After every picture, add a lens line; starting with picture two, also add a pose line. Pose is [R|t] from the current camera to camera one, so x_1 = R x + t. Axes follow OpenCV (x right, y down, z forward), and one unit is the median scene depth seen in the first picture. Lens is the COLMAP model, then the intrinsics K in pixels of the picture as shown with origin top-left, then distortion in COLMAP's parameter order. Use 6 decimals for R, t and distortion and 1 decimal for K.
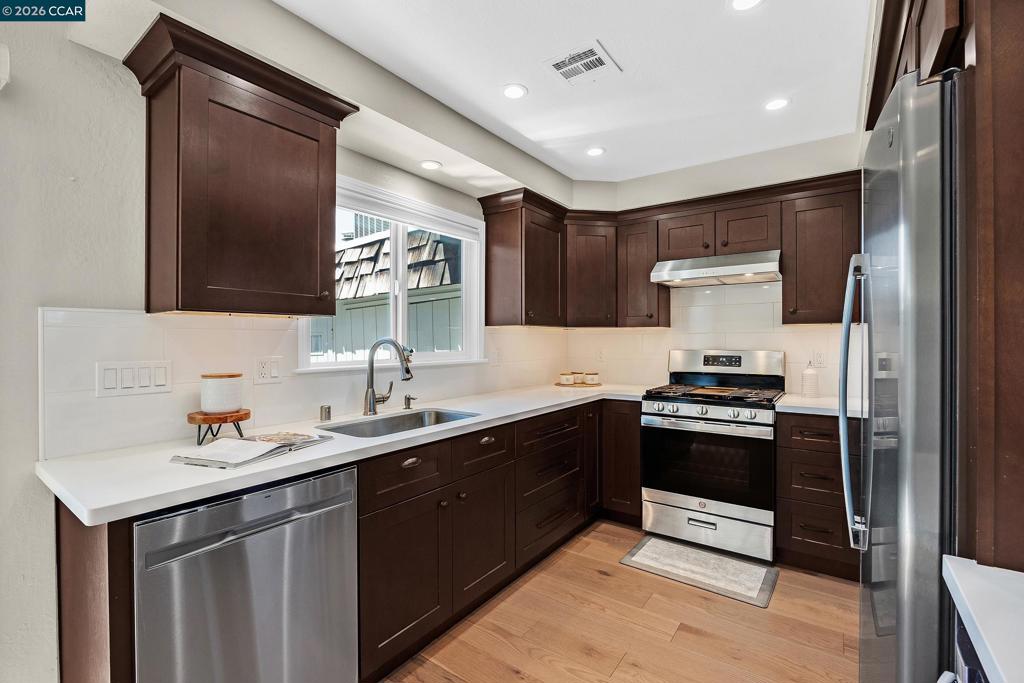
lens RADIAL K [[449.9, 0, 512.0], [0, 449.9, 341.5], [0, 0, 1]] dist [-0.009305, 0.000284]
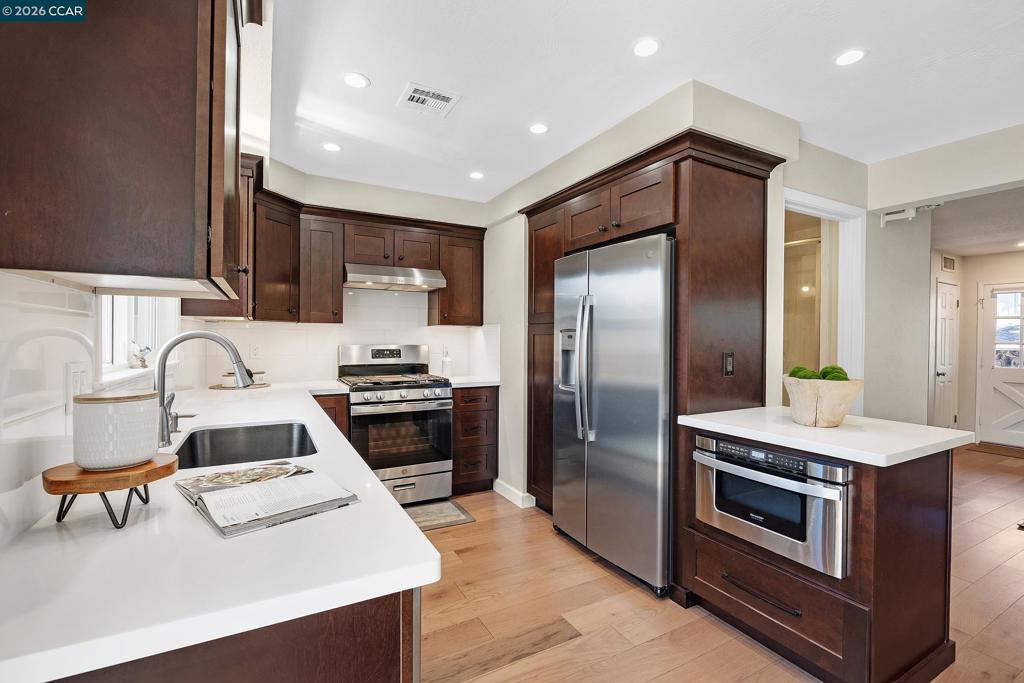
lens RADIAL K [[456.9, 0, 512.0], [0, 456.9, 341.5], [0, 0, 1]] dist [-0.008895, 0.000719]
pose [[0.431796, -0.002546, 0.901968, -0.575733], [-0.005578, 0.999969, 0.005493, 0.001946], [-0.901954, -0.007403, 0.431768, 0.203250]]
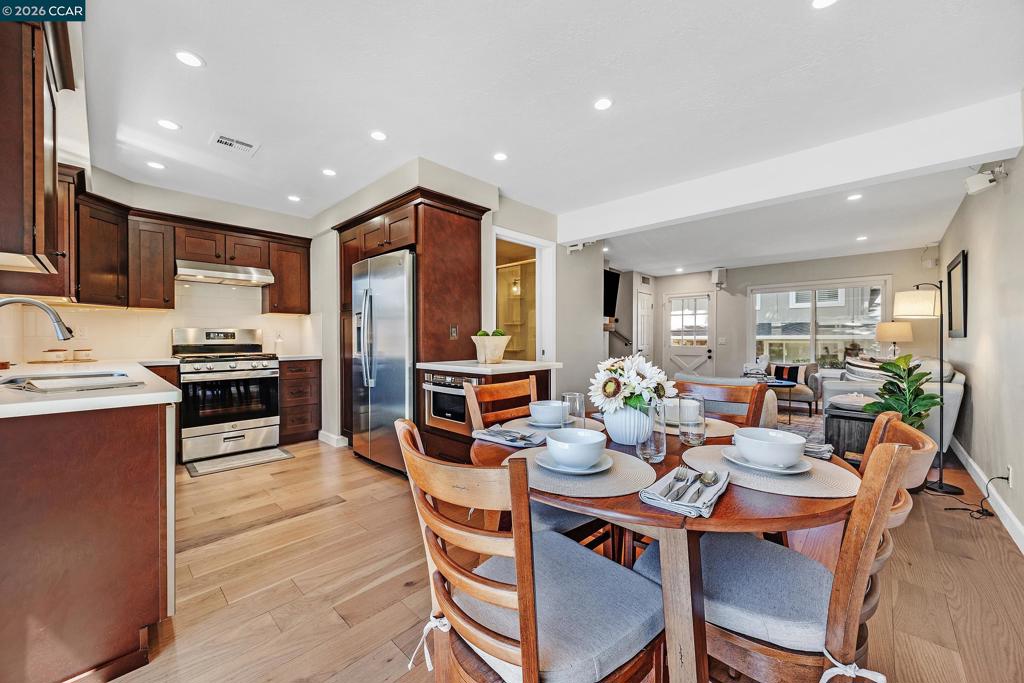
lens RADIAL K [[391.0, 0, 512.0], [0, 391.0, 341.5], [0, 0, 1]] dist [0.000250, 0.000271]
pose [[0.135354, -0.005129, 0.990784, -0.789986], [0.004182, 0.999981, 0.004605, 0.070621], [-0.990788, 0.003520, 0.135373, -0.135011]]
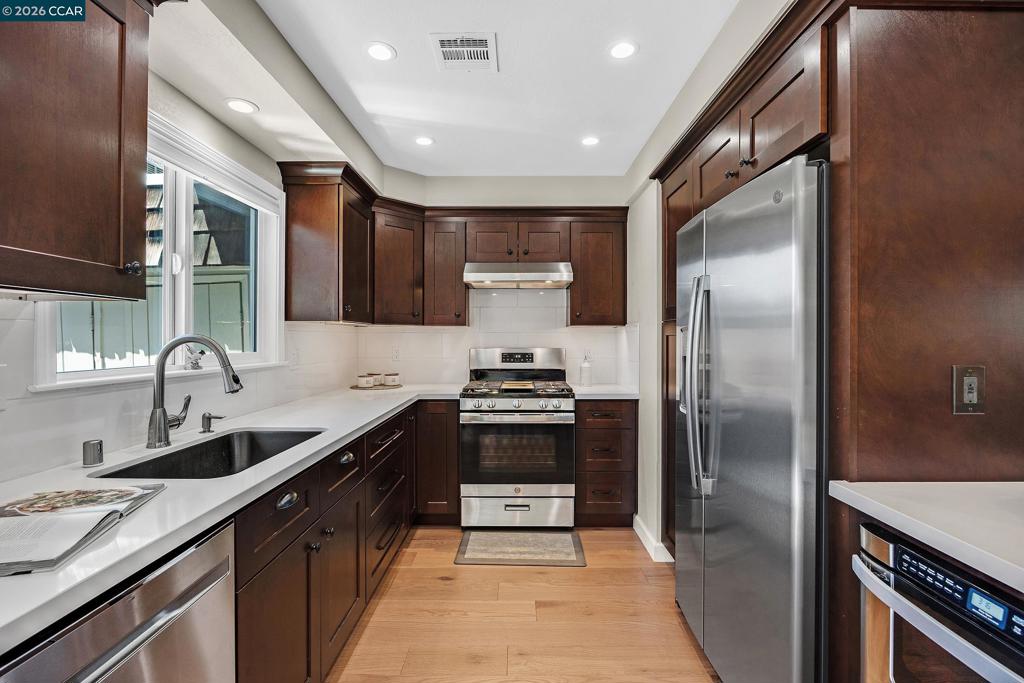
lens RADIAL K [[456.9, 0, 512.0], [0, 456.9, 341.5], [0, 0, 1]] dist [-0.008895, 0.000719]
pose [[0.817139, -0.000122, 0.576440, -0.227703], [-0.001314, 0.999997, 0.002074, 0.000682], [-0.576439, -0.002452, 0.817137, 0.103730]]
